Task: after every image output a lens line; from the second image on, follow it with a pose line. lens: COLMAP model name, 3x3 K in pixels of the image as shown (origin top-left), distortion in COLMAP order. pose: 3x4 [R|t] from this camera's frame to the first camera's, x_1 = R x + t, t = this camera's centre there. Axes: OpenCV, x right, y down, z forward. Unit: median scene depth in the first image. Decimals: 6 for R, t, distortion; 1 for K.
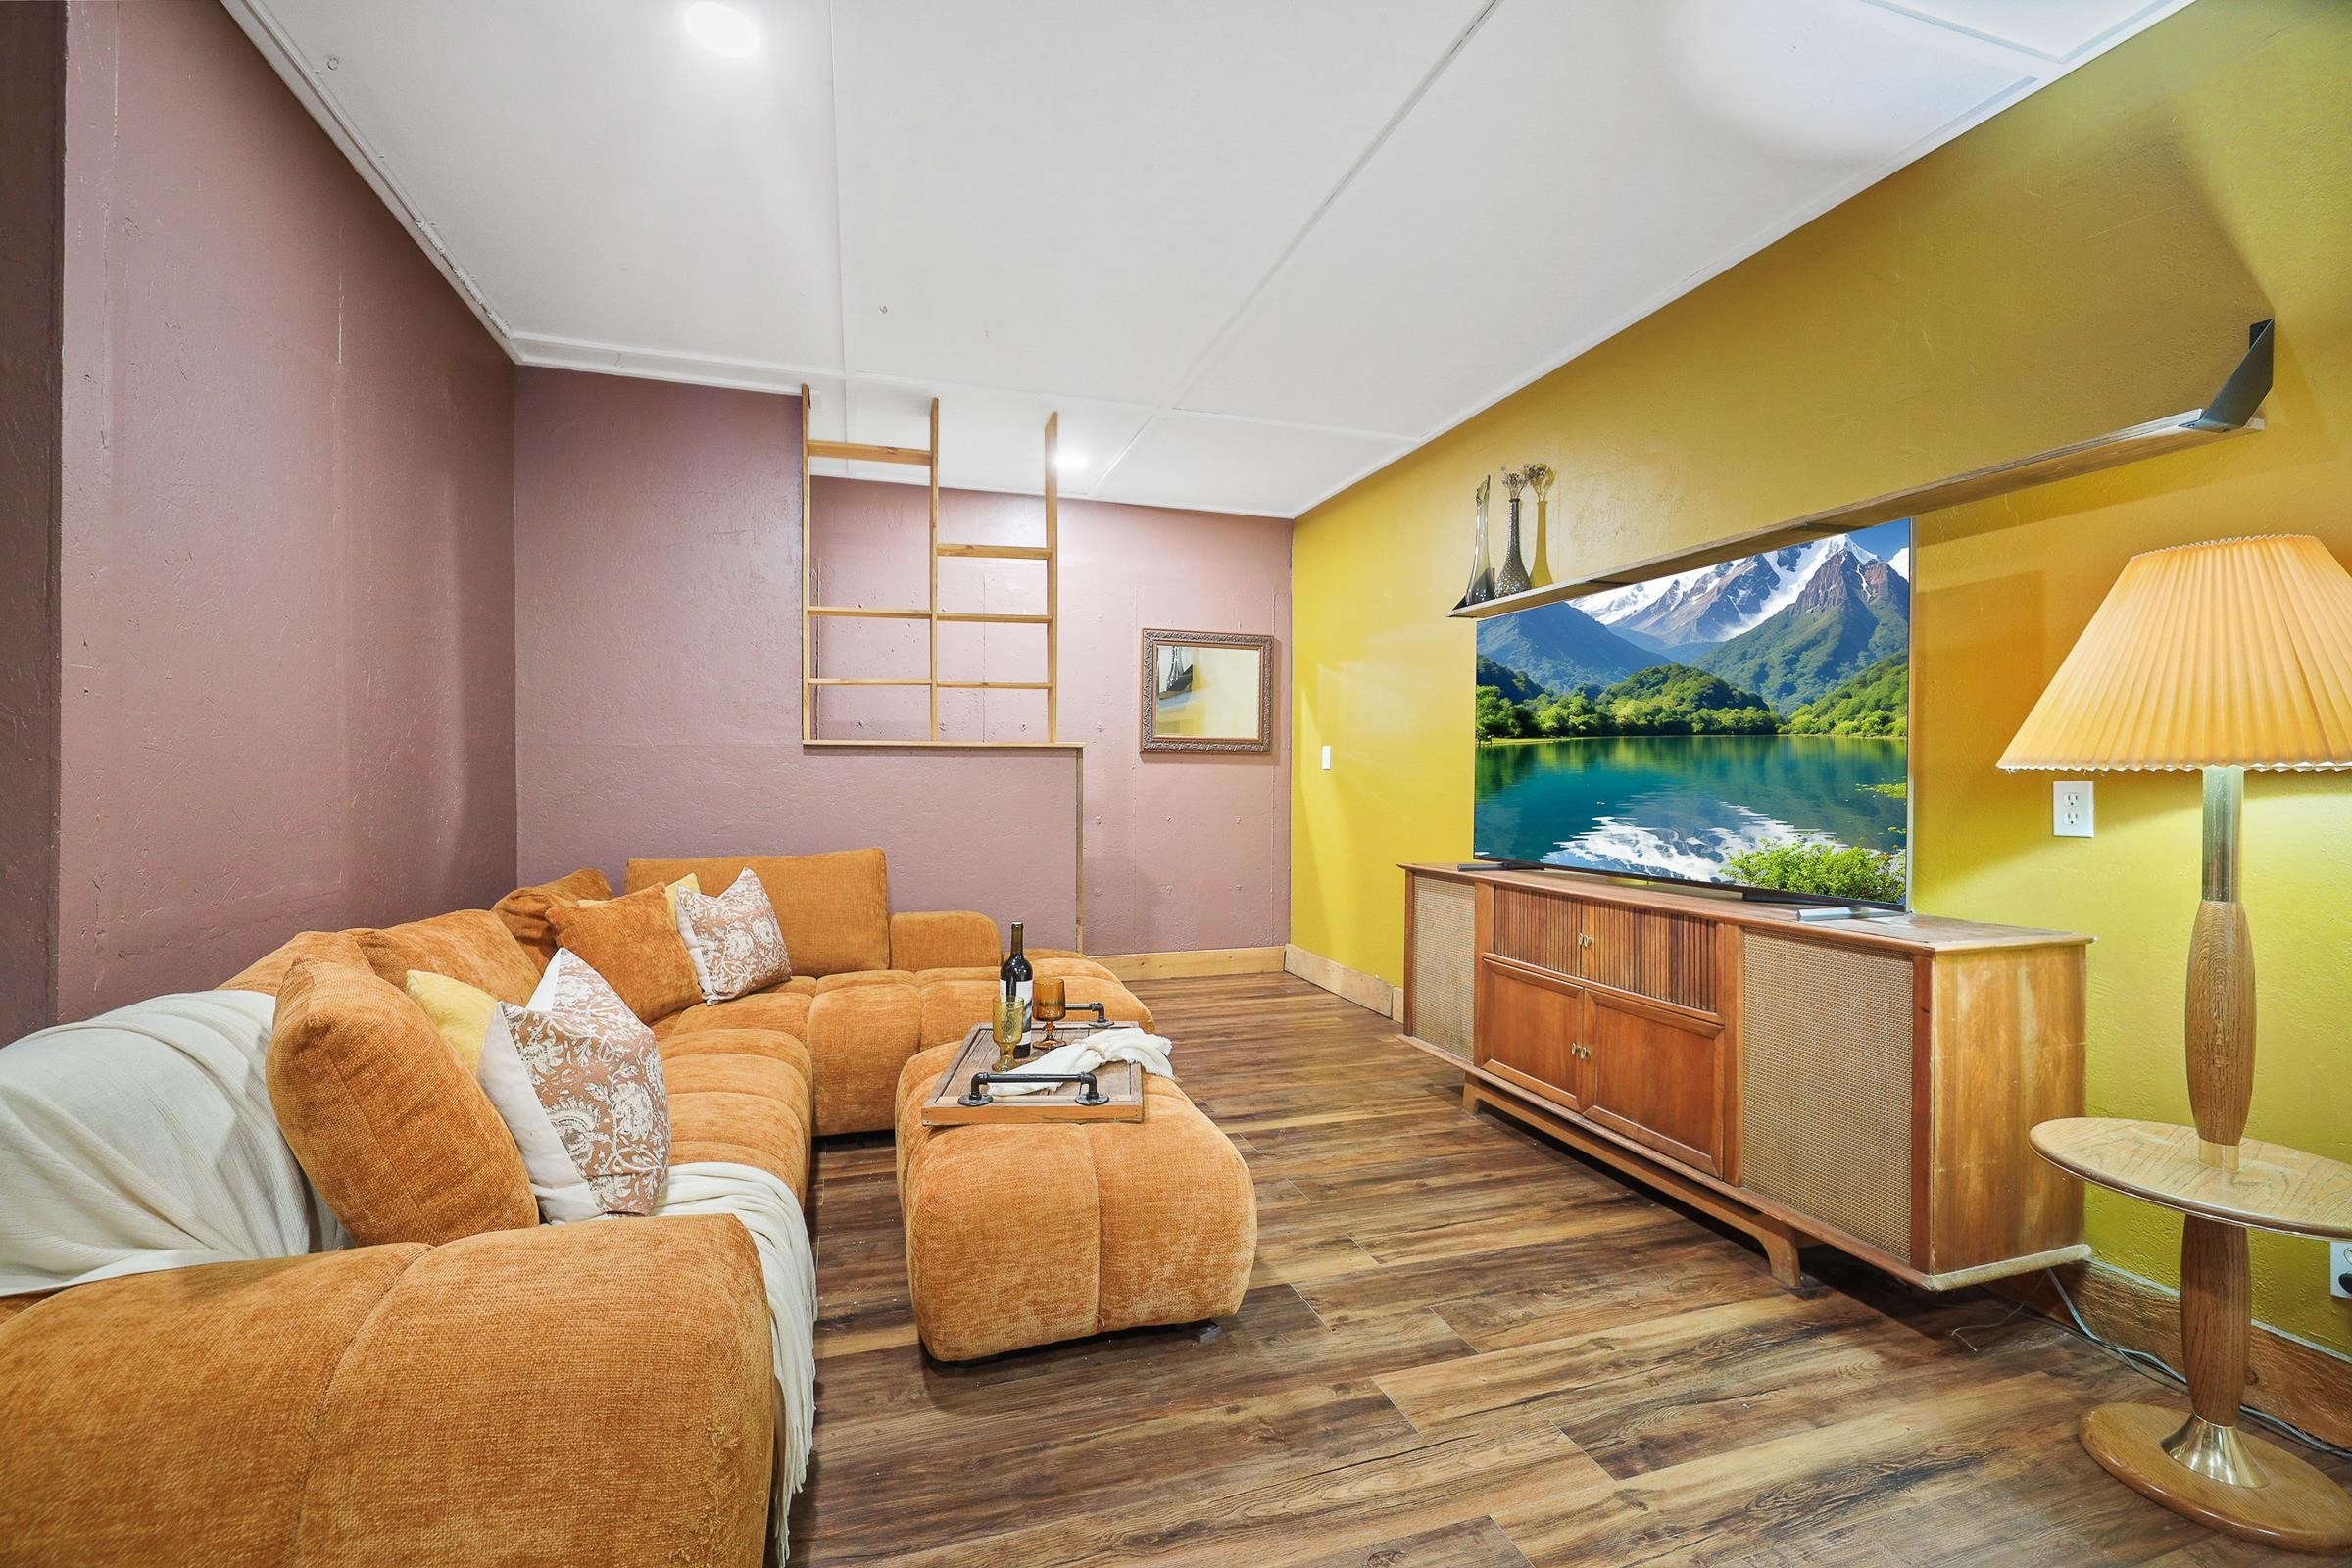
lens RADIAL K [[988.0, 0, 1166.2], [0, 988.0, 773.7], [0, 0, 1]] dist [-0.001687, -0.000205]
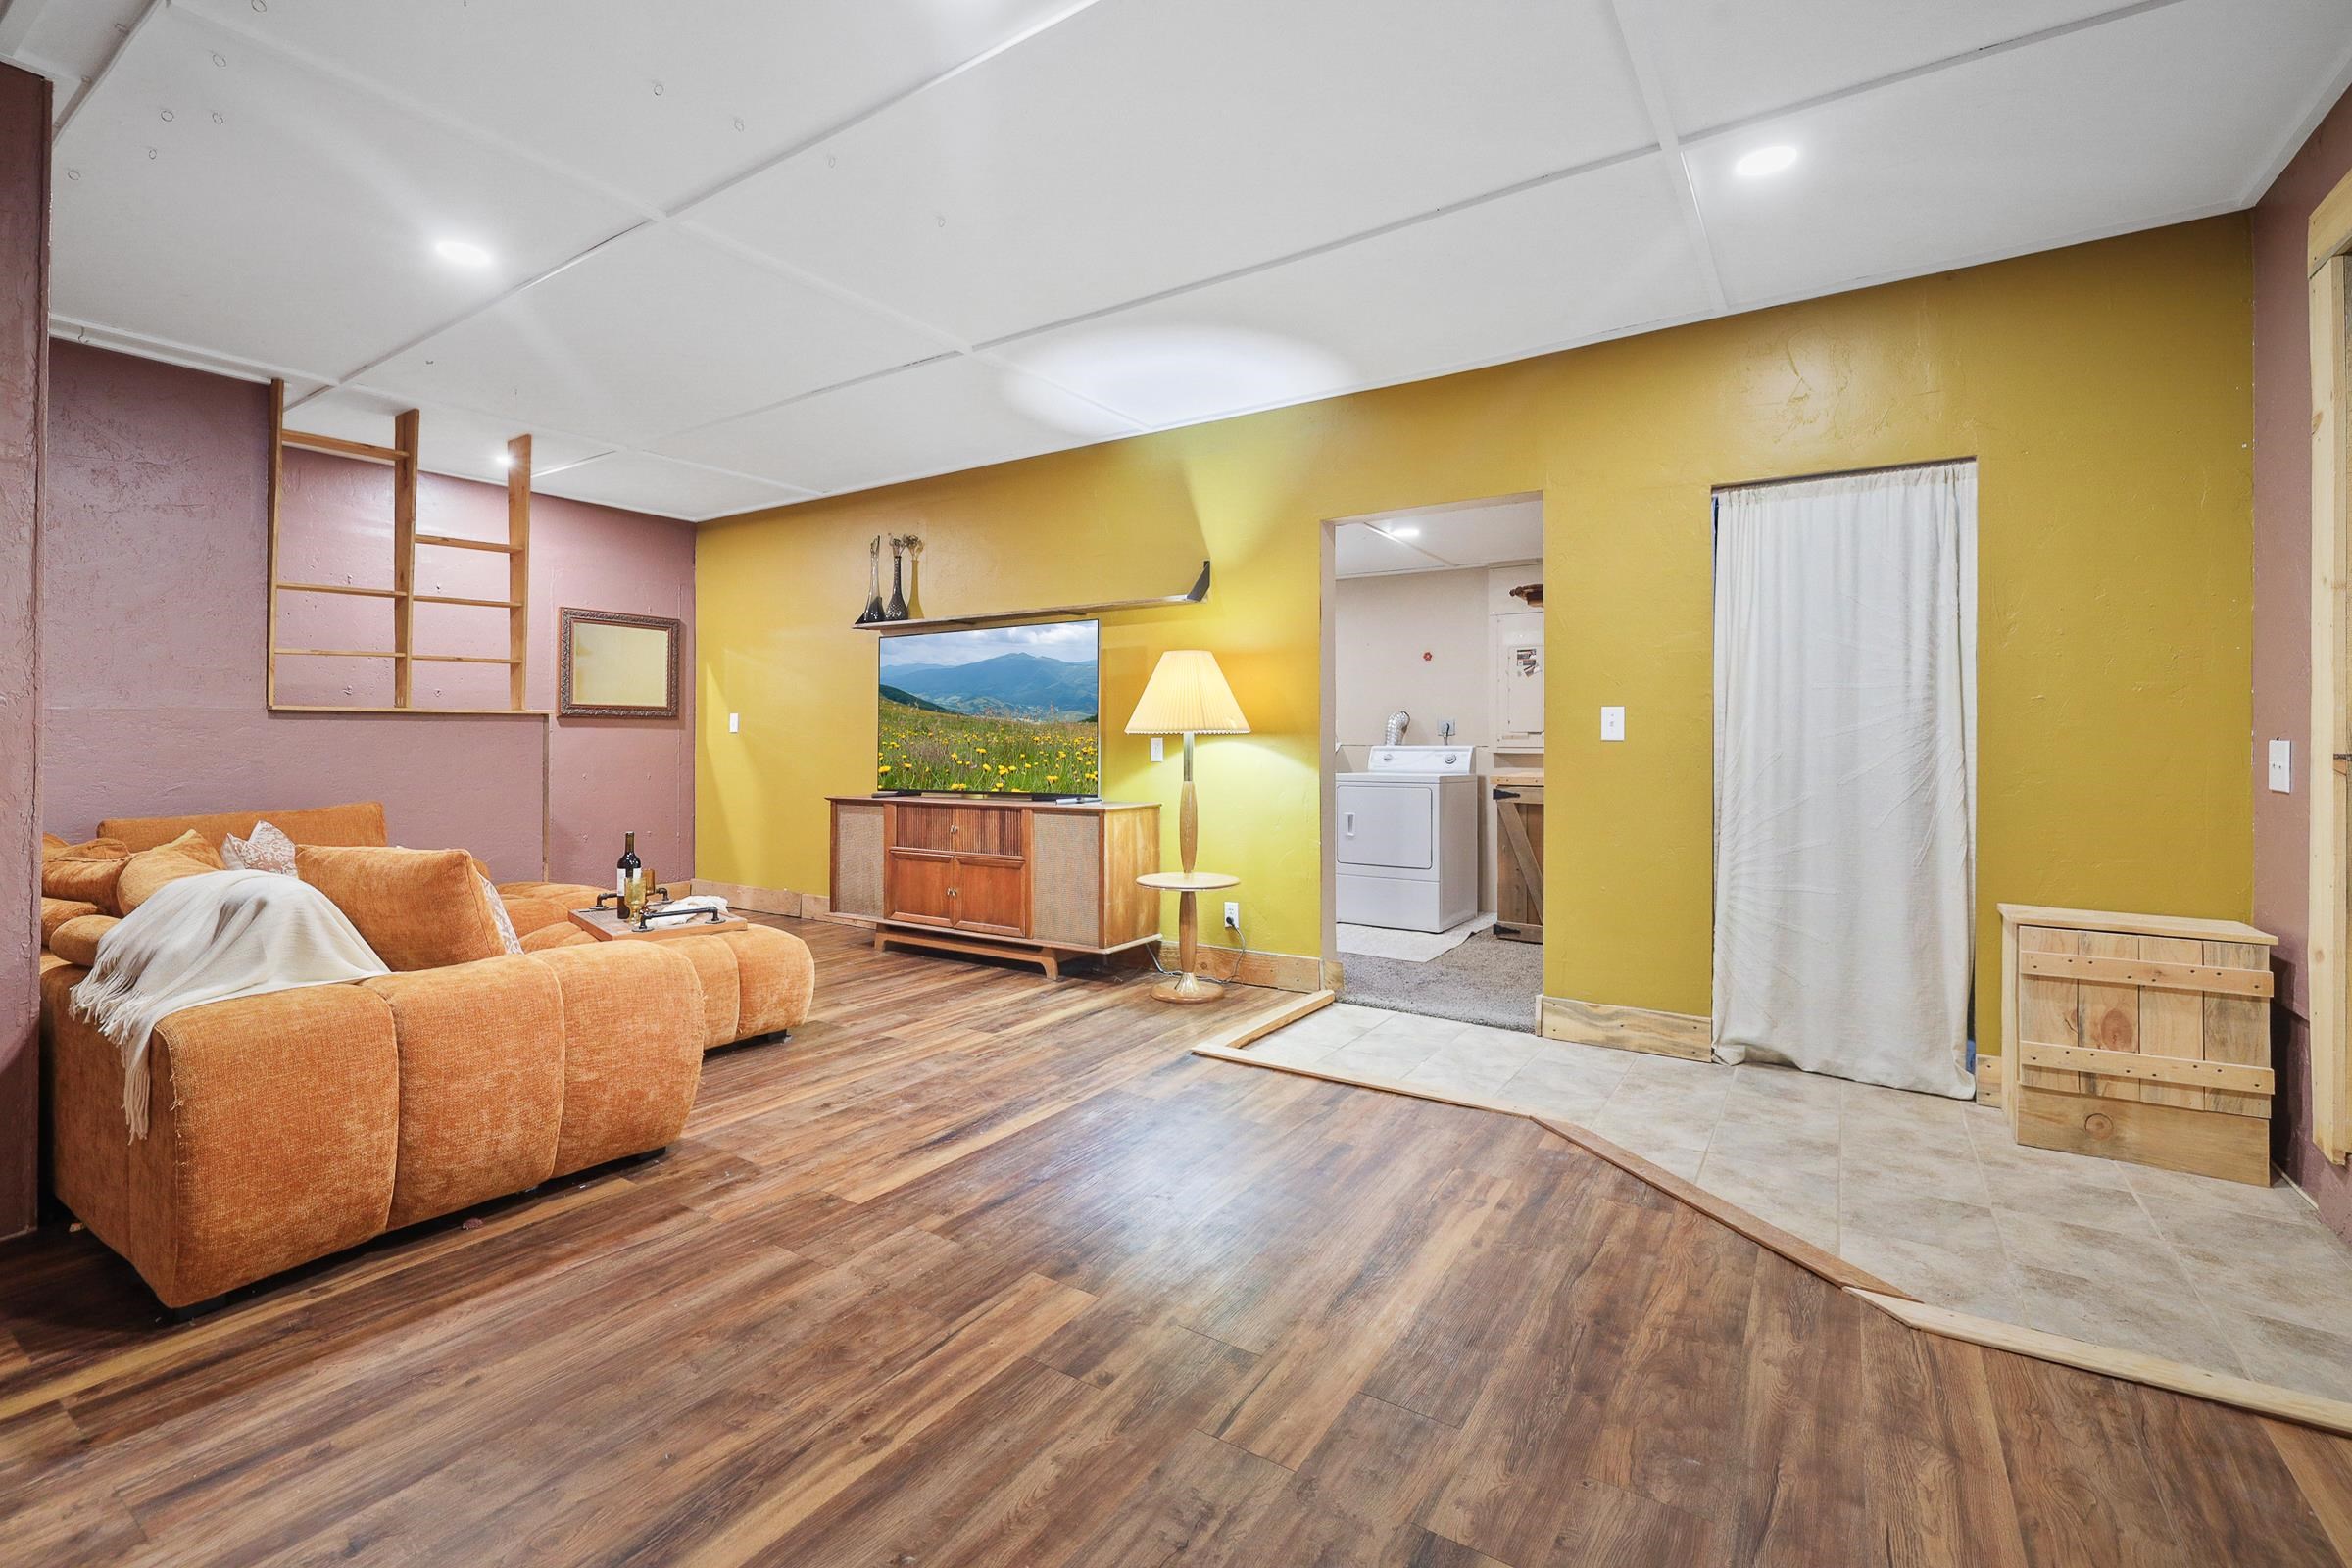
lens RADIAL K [[1007.0, 0, 1175.5], [0, 1007.0, 753.5], [0, 0, 1]] dist [-0.000616, -0.000072]
pose [[0.772021, -0.013711, 0.635449, -0.541895], [0.002590, 0.999827, 0.018427, 0.000539], [-0.635592, -0.012580, 0.771923, -0.840688]]
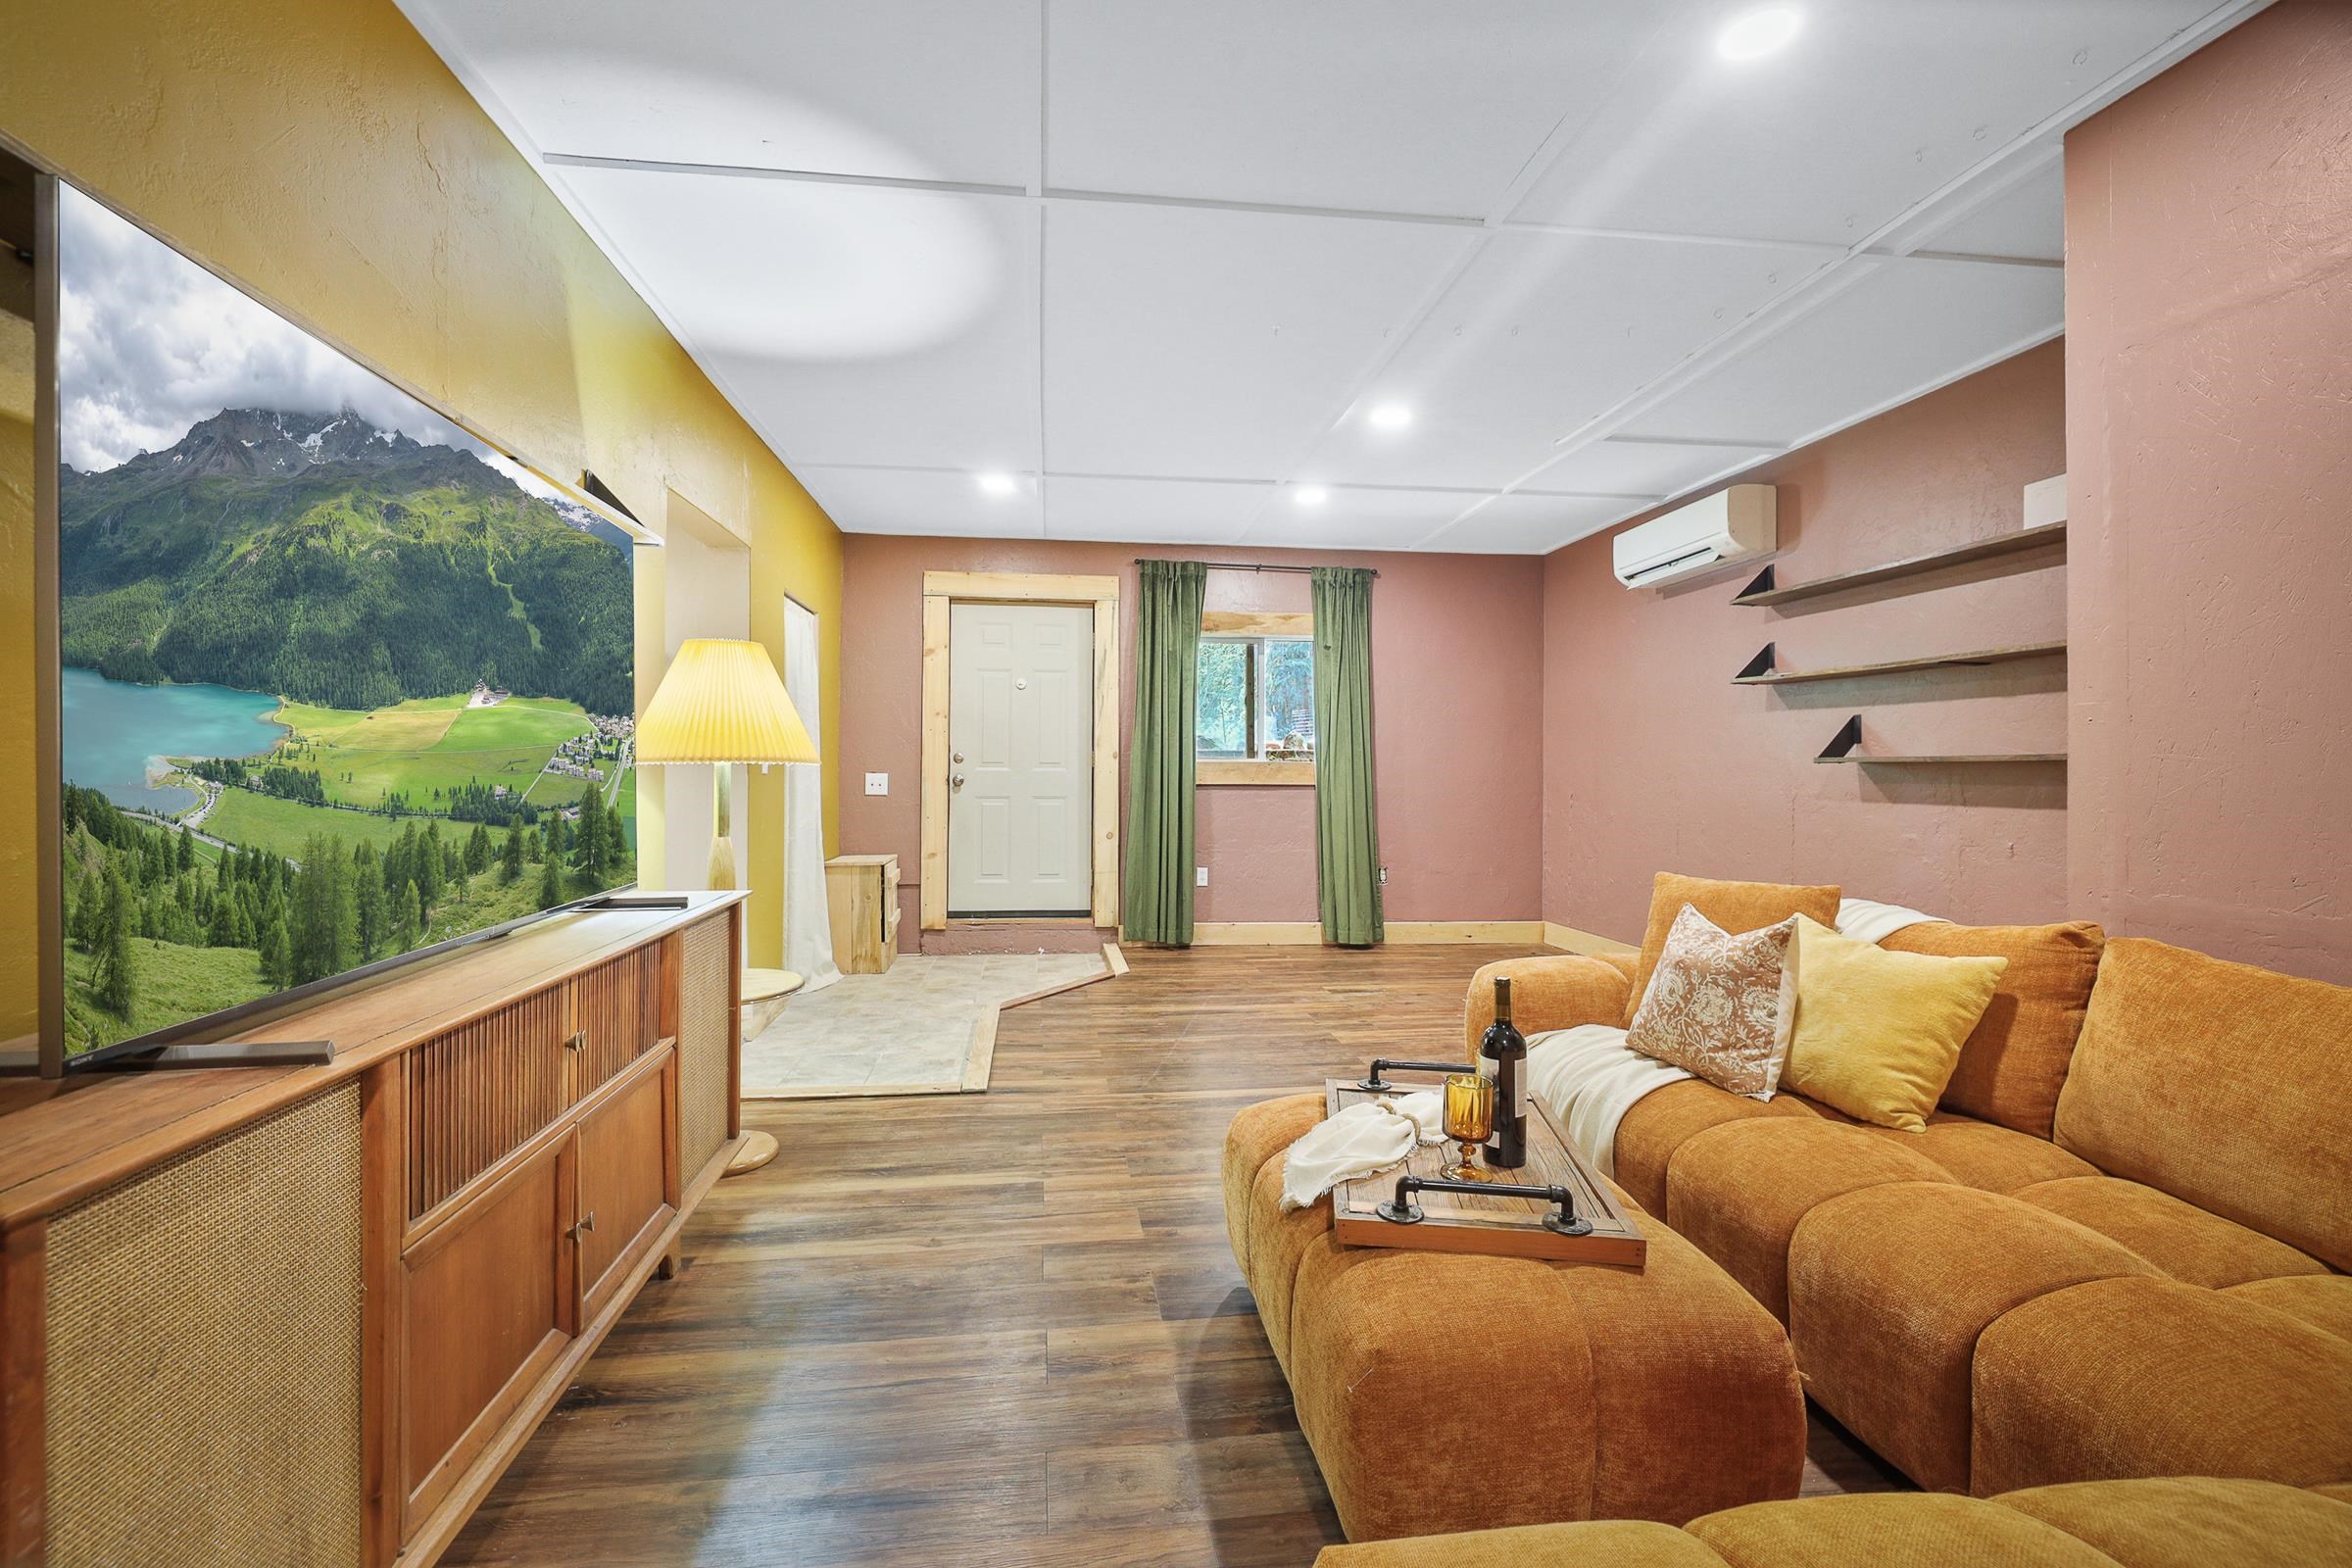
lens RADIAL K [[1007.0, 0, 1175.5], [0, 1007.0, 753.5], [0, 0, 1]] dist [-0.000616, -0.000072]
pose [[-0.984434, -0.002369, 0.175738, -0.050920], [-0.005162, 0.999867, -0.015439, 0.005837], [-0.175678, -0.016106, -0.984316, 1.974062]]
